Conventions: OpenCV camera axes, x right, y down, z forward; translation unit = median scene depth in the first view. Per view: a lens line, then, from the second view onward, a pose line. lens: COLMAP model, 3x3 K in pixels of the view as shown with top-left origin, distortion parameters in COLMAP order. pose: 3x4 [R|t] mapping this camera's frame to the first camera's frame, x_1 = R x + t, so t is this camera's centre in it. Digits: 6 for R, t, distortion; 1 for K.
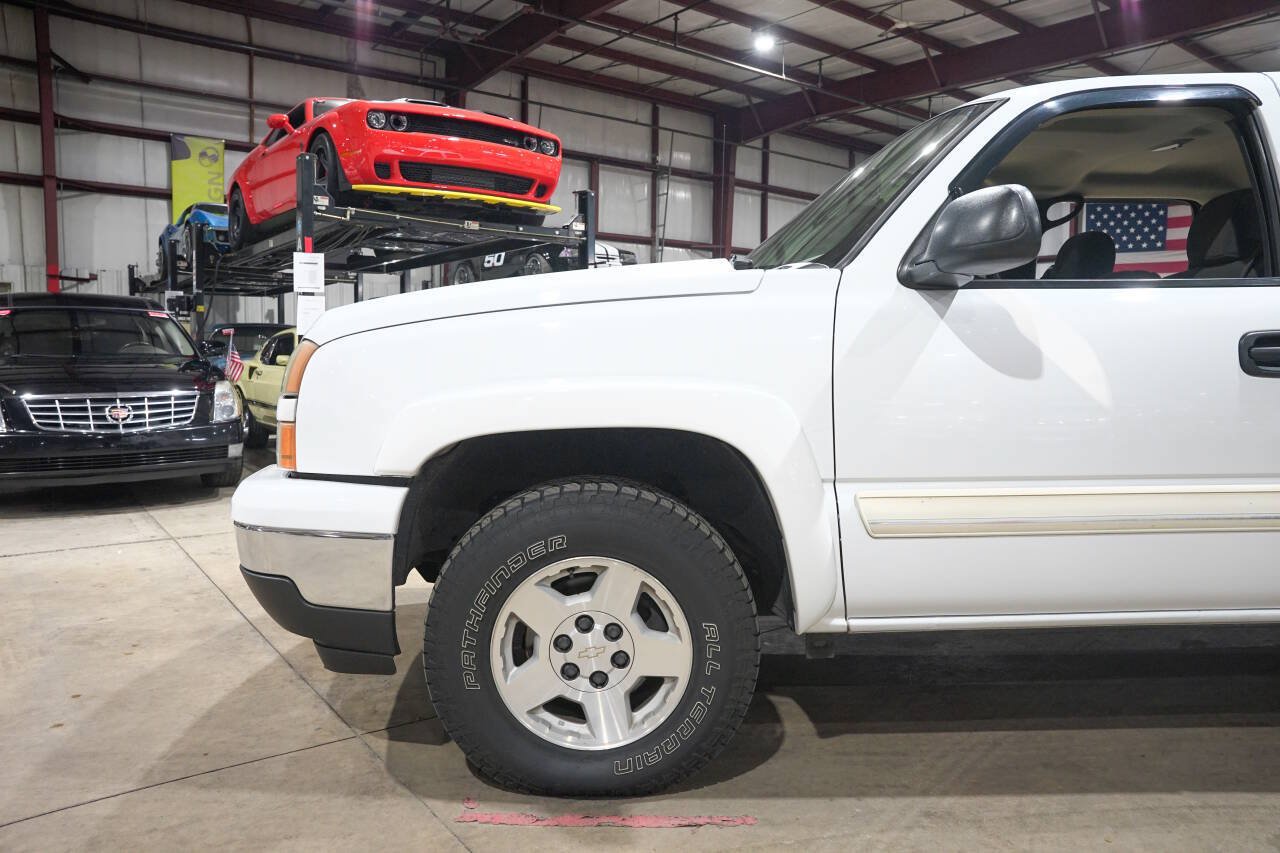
lens RADIAL K [[876.8, 0, 642.1], [0, 876.8, 427.3], [0, 0, 1]] dist [-0.145228, 0.114972]
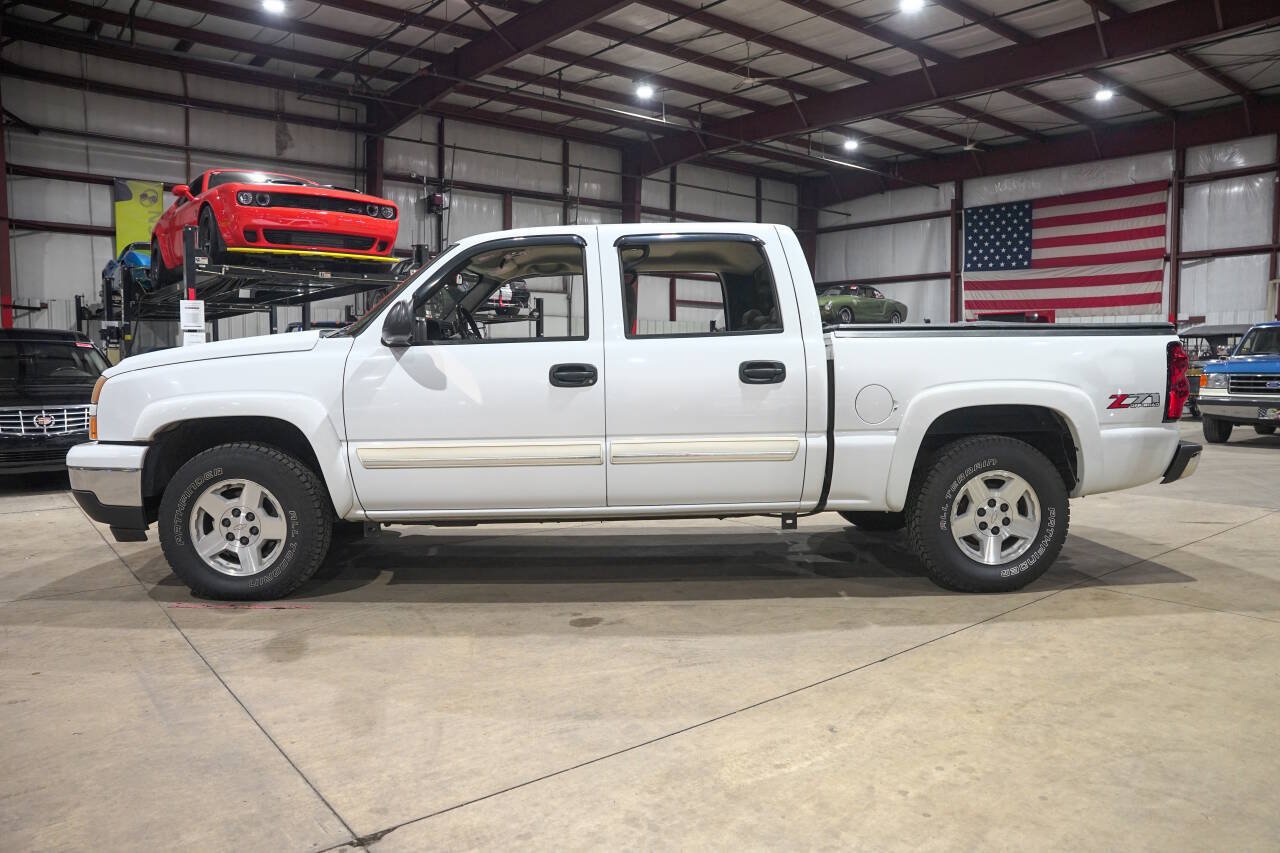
lens RADIAL K [[876.8, 0, 642.1], [0, 876.8, 427.3], [0, 0, 1]] dist [-0.145228, 0.114972]
pose [[0.999560, -0.011604, 0.027295, 0.119046], [0.011969, 0.999840, -0.013271, 0.008937], [-0.027137, 0.013592, 0.999539, -0.147116]]
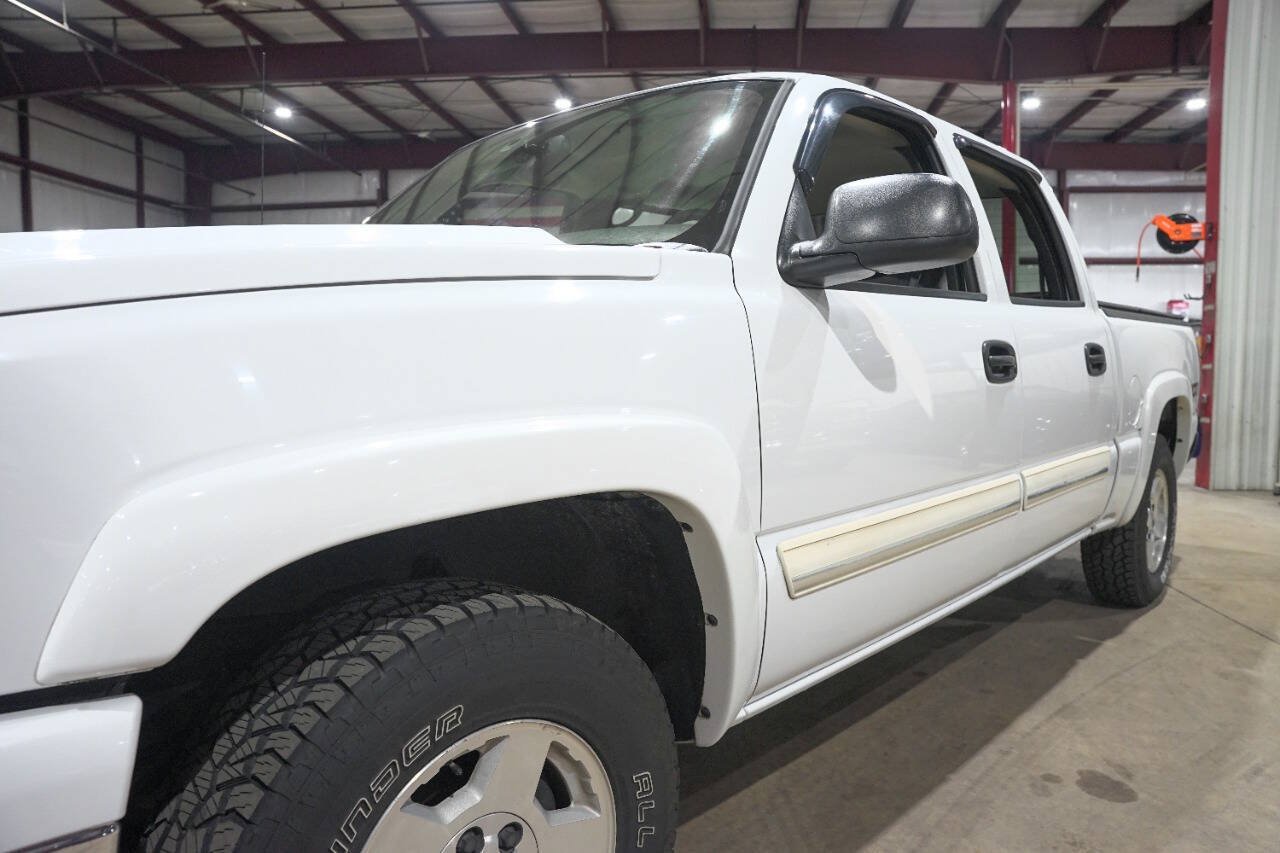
lens RADIAL K [[876.8, 0, 642.1], [0, 876.8, 427.3], [0, 0, 1]] dist [-0.145228, 0.114972]
pose [[0.696610, -0.058151, 0.715090, -0.052926], [0.065905, 0.997682, 0.016929, -0.007047], [-0.714417, 0.035335, 0.698828, 0.073734]]
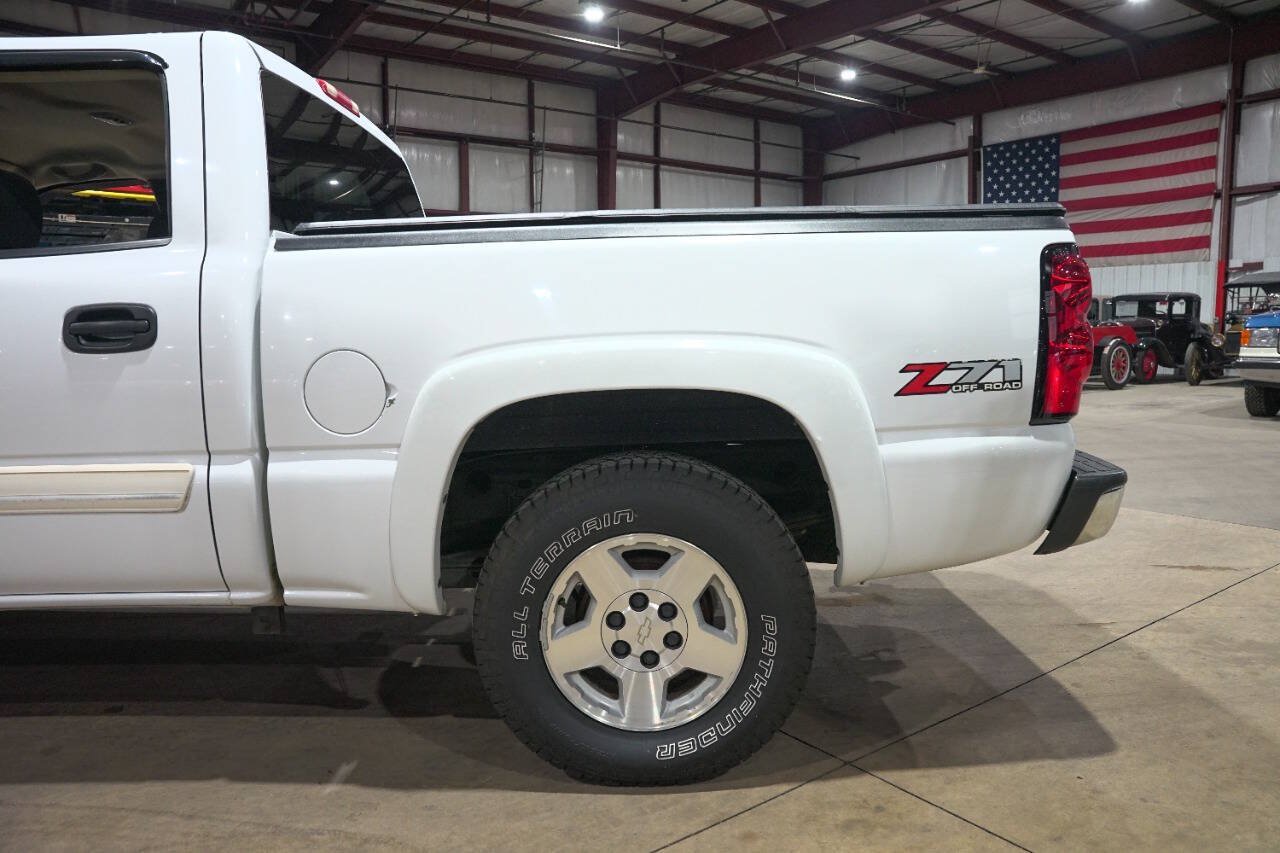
lens RADIAL K [[876.8, 0, 642.1], [0, 876.8, 427.3], [0, 0, 1]] dist [-0.145228, 0.114972]
pose [[0.999333, -0.019164, -0.031082, 0.253148], [0.020001, 0.999440, 0.026845, 0.001090], [0.030550, -0.027449, 0.999156, 0.008073]]
